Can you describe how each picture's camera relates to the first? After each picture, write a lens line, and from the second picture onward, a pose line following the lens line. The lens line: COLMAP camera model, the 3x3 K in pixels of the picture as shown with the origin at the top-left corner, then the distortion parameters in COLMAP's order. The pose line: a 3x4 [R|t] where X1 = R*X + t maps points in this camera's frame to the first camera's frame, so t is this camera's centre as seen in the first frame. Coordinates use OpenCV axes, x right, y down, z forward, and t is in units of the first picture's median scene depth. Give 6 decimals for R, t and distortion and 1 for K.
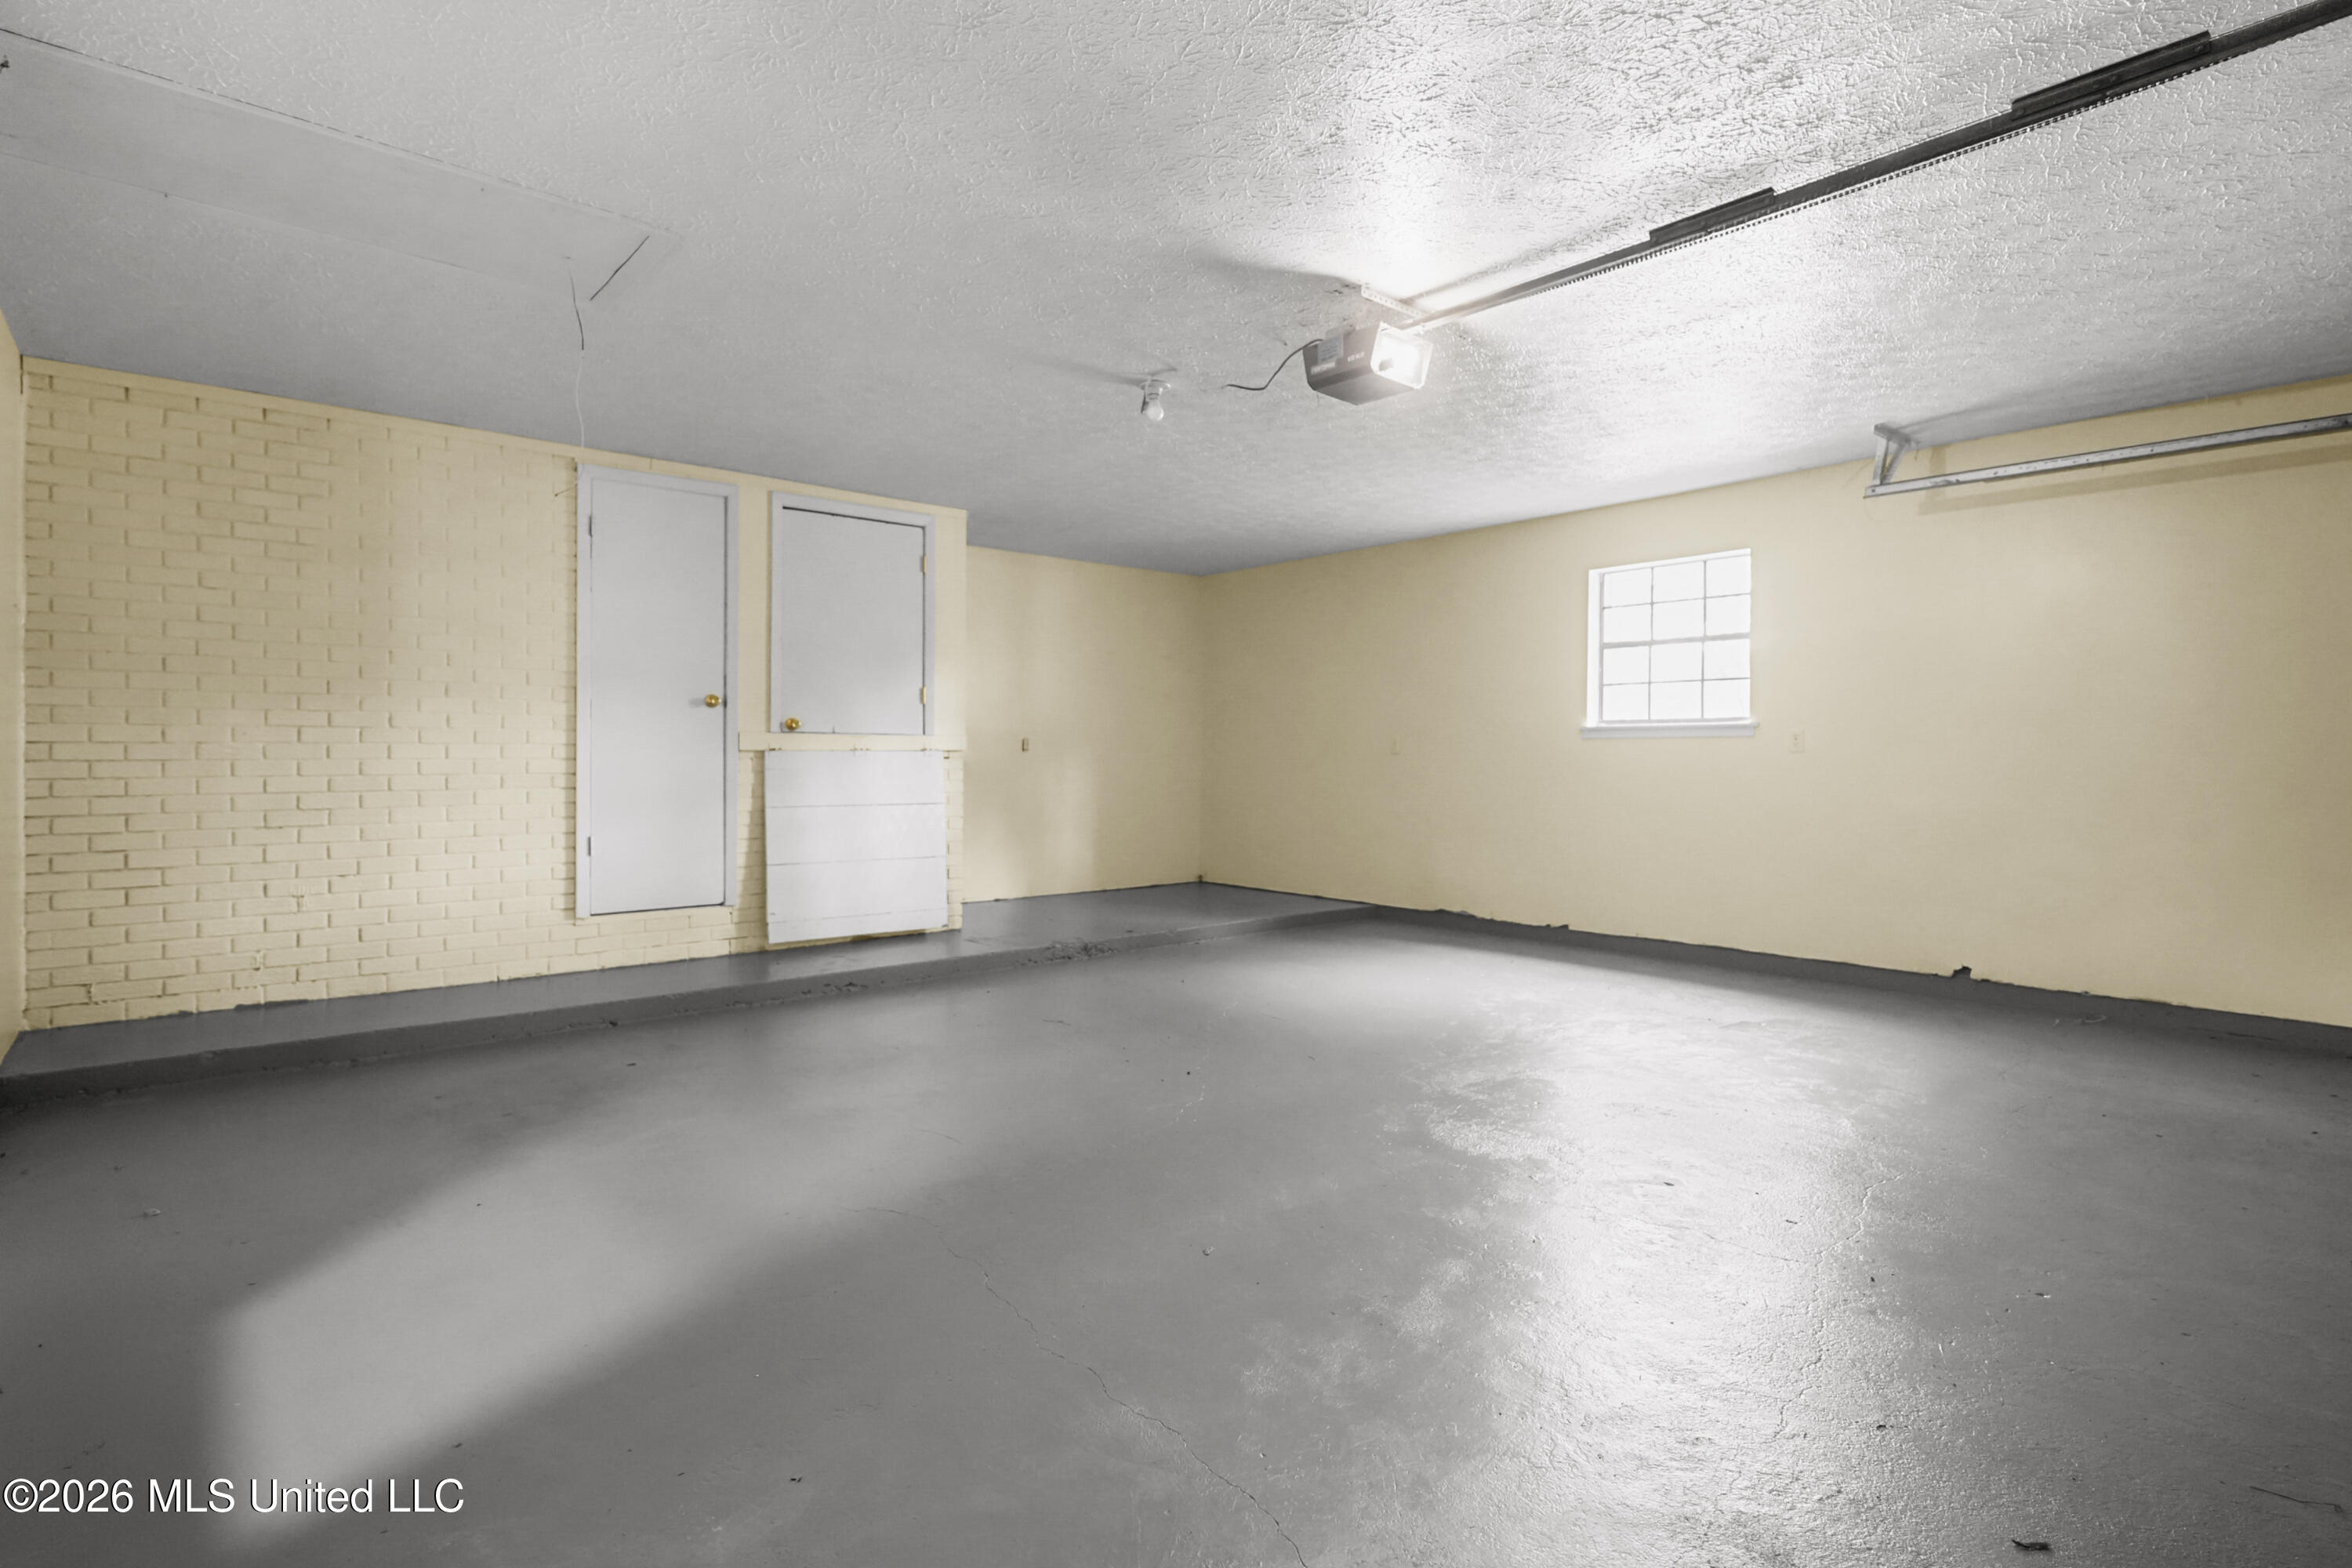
lens RADIAL K [[1162.3, 0, 1172.6], [0, 1162.3, 769.6], [0, 0, 1]] dist [0.013459, -0.004060]
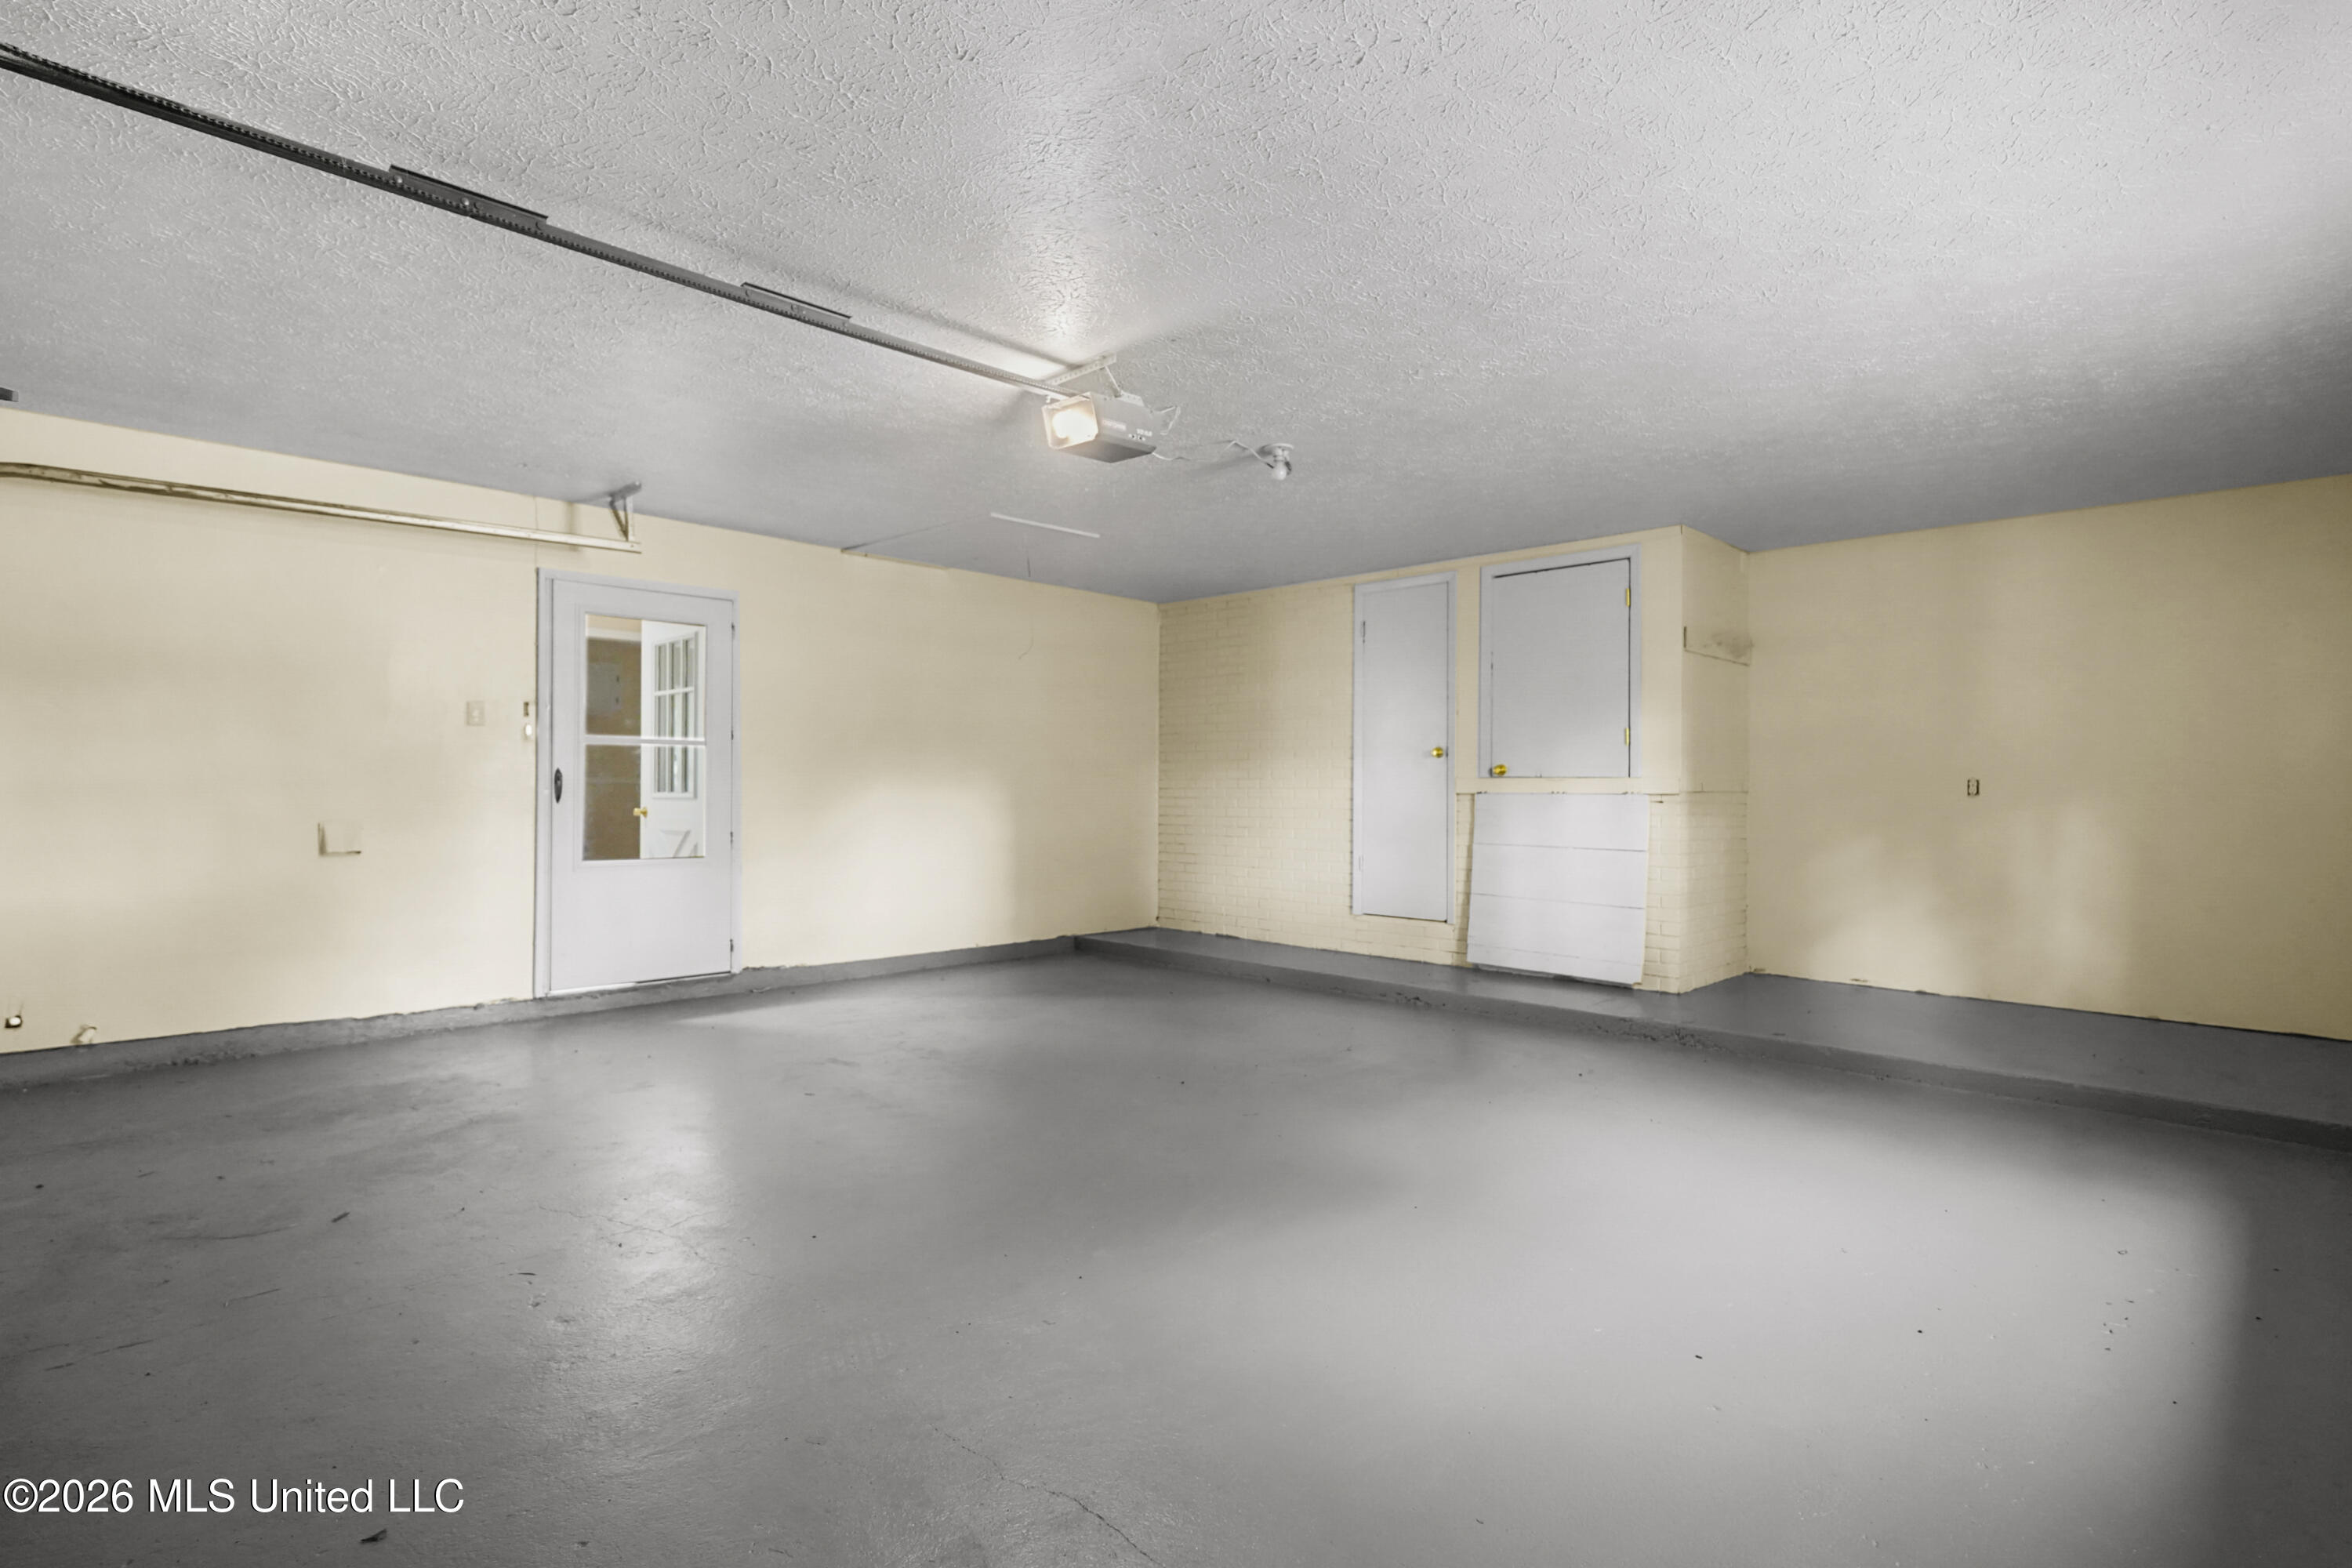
lens RADIAL K [[1162.3, 0, 1172.9], [0, 1162.3, 786.2], [0, 0, 1]] dist [0.013459, -0.004060]
pose [[0.086454, -0.001934, -0.996254, 0.782408], [-0.015217, 0.999879, -0.003261, -0.015611], [0.996140, 0.015442, 0.086414, 0.616248]]
